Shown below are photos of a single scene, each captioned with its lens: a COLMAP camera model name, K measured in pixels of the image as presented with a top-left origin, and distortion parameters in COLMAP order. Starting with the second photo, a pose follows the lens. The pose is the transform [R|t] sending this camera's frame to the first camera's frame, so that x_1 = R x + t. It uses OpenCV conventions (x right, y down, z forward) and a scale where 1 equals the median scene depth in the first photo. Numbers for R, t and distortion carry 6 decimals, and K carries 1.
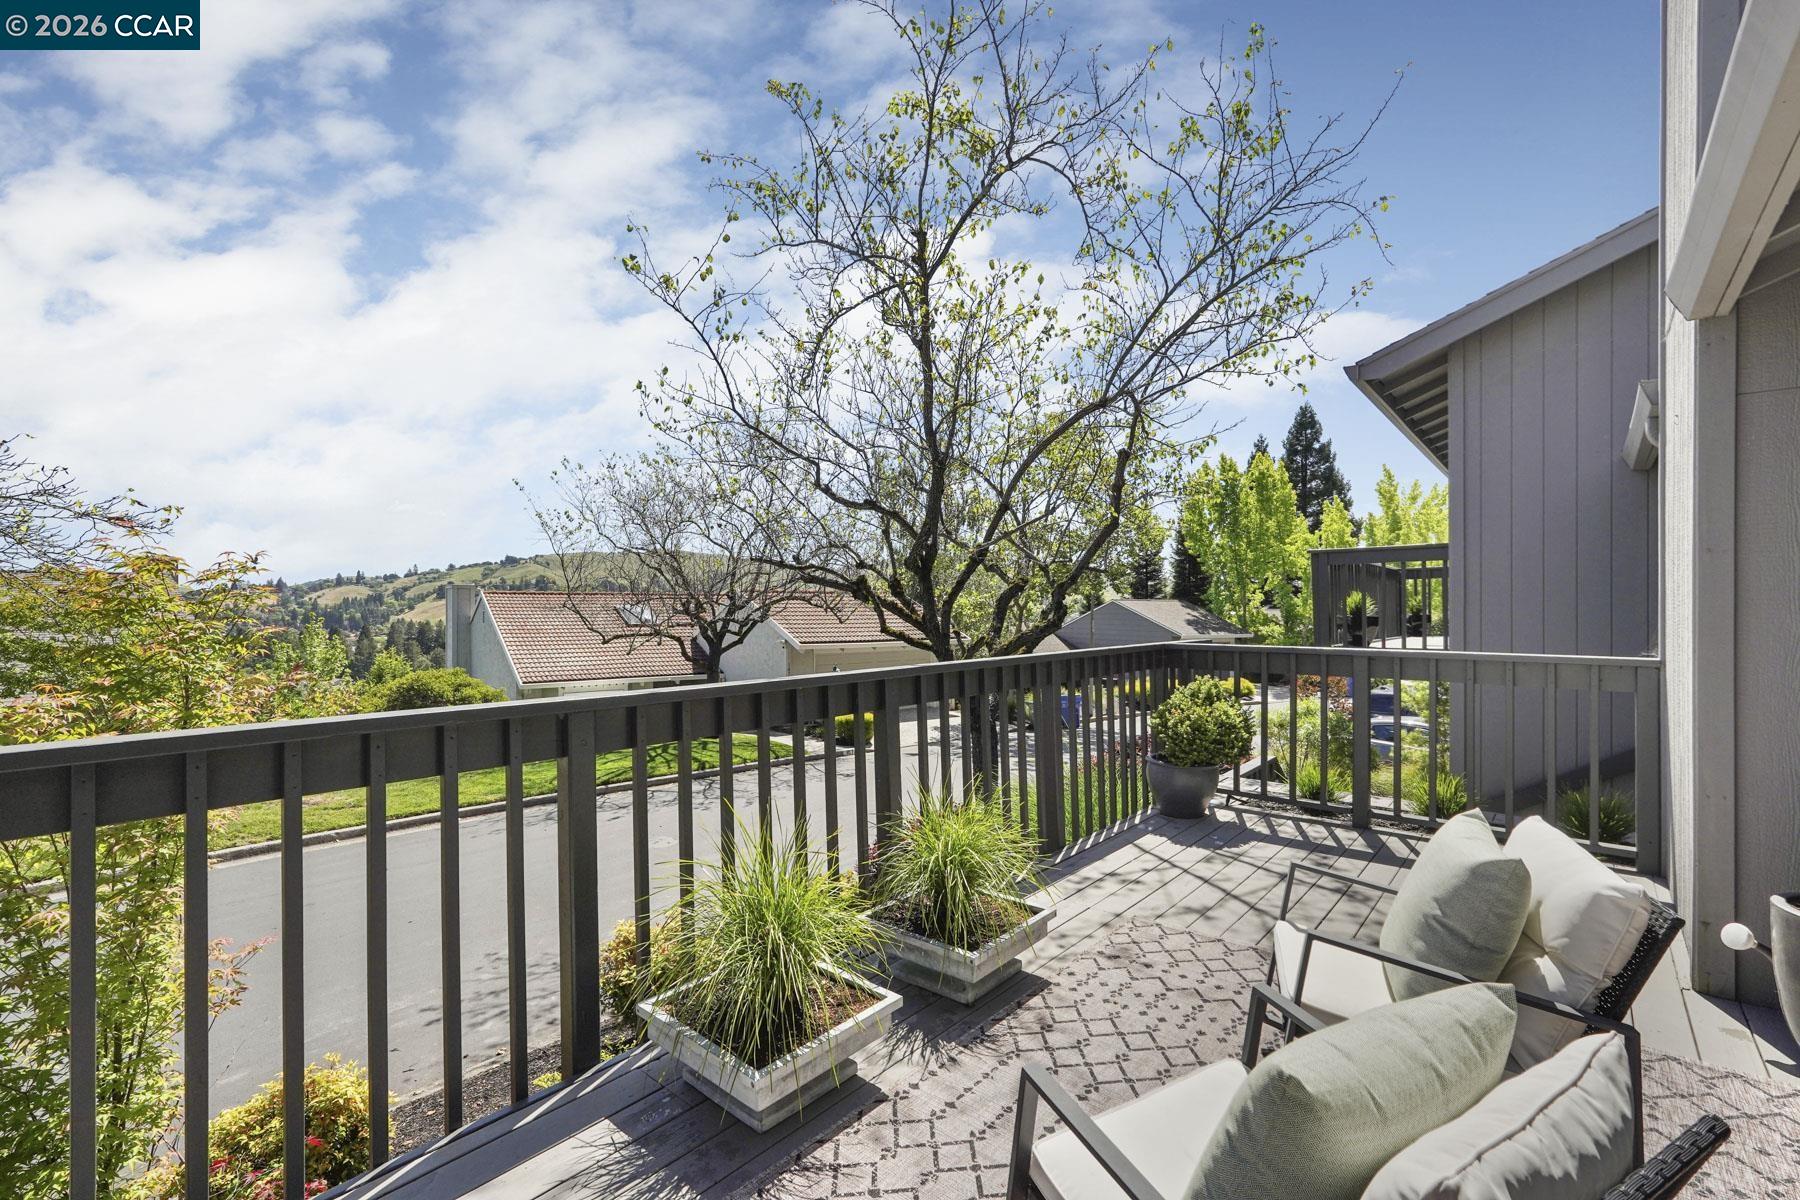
lens RADIAL K [[799.8, 0, 904.7], [0, 799.8, 601.0], [0, 0, 1]] dist [-0.008449, 0.005895]
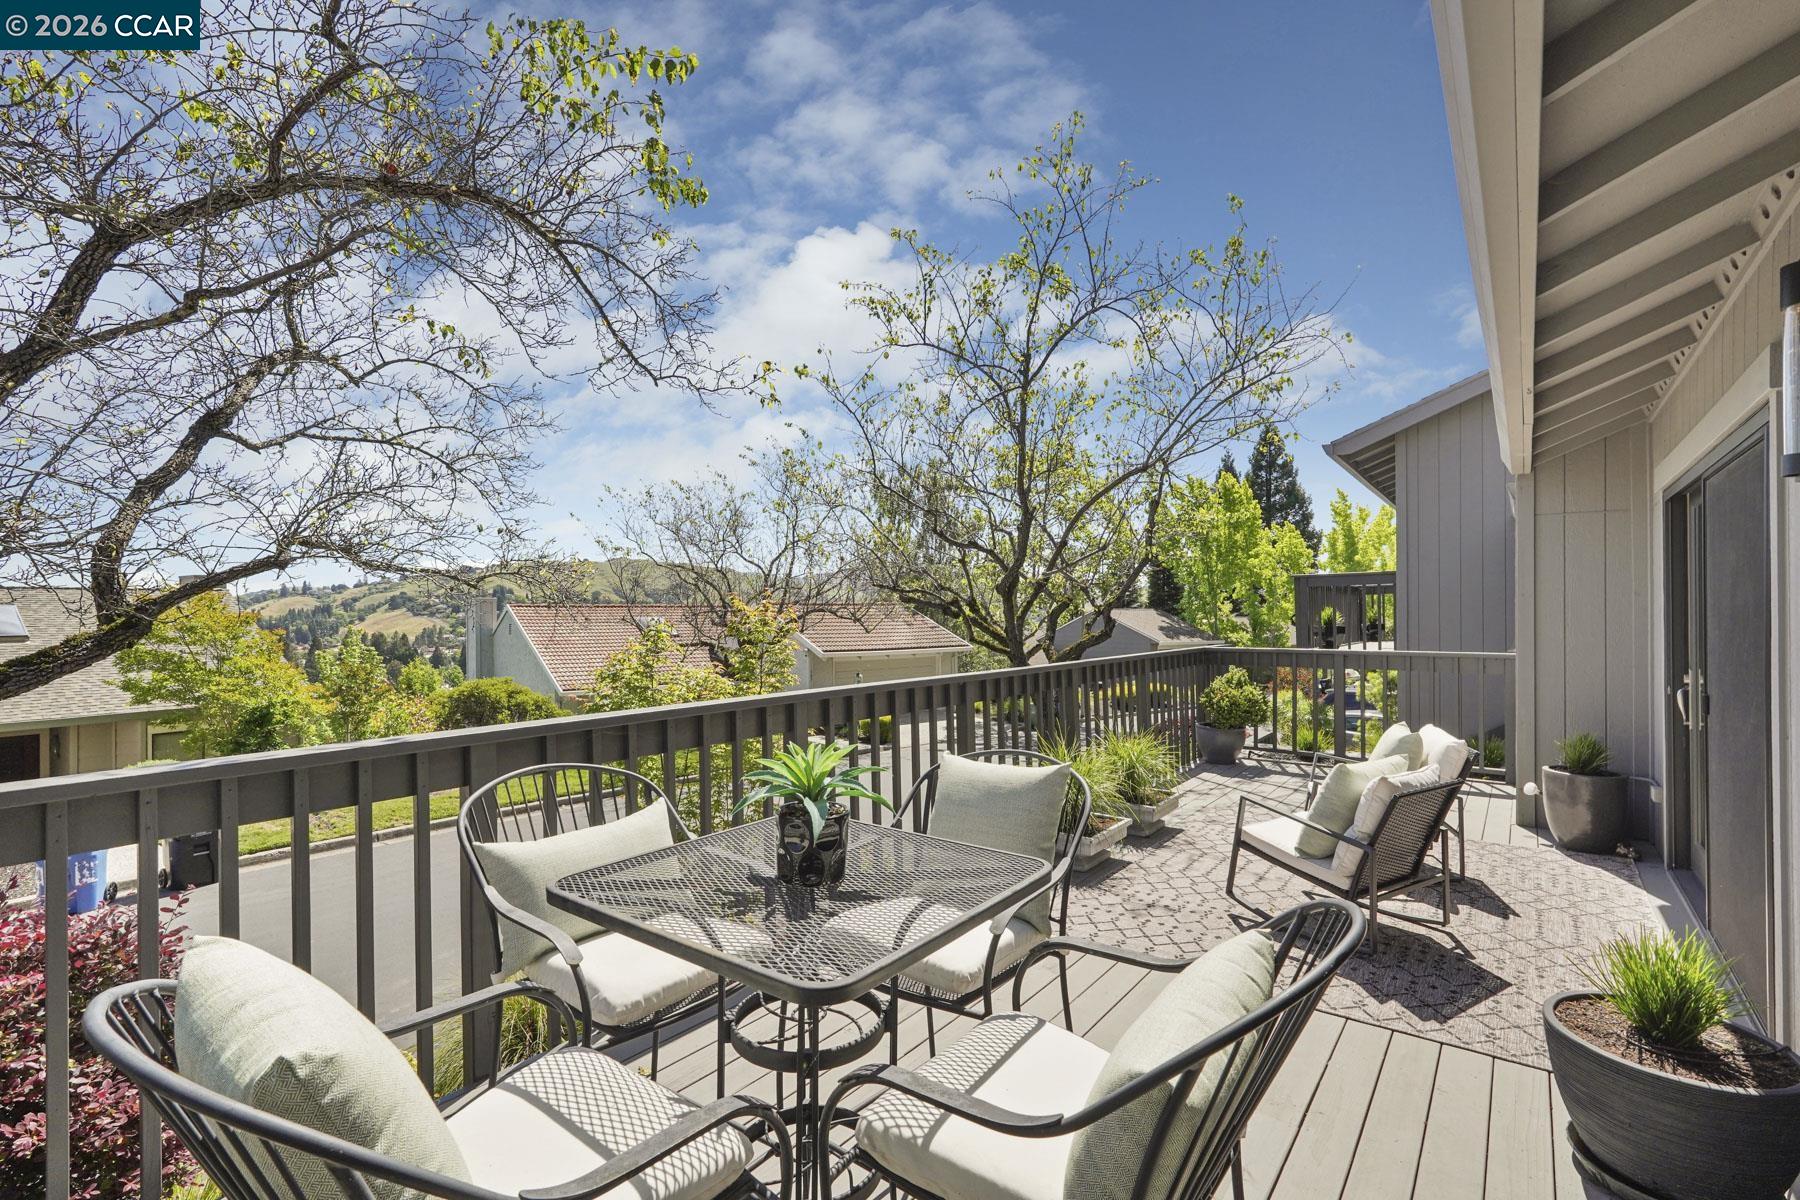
lens RADIAL K [[799.8, 0, 906.2], [0, 799.8, 609.3], [0, 0, 1]] dist [-0.008449, 0.005895]
pose [[0.999112, -0.004577, 0.041876, -0.159951], [0.004591, 0.999989, -0.000242, -0.010332], [-0.041874, 0.000434, 0.999123, -0.245653]]
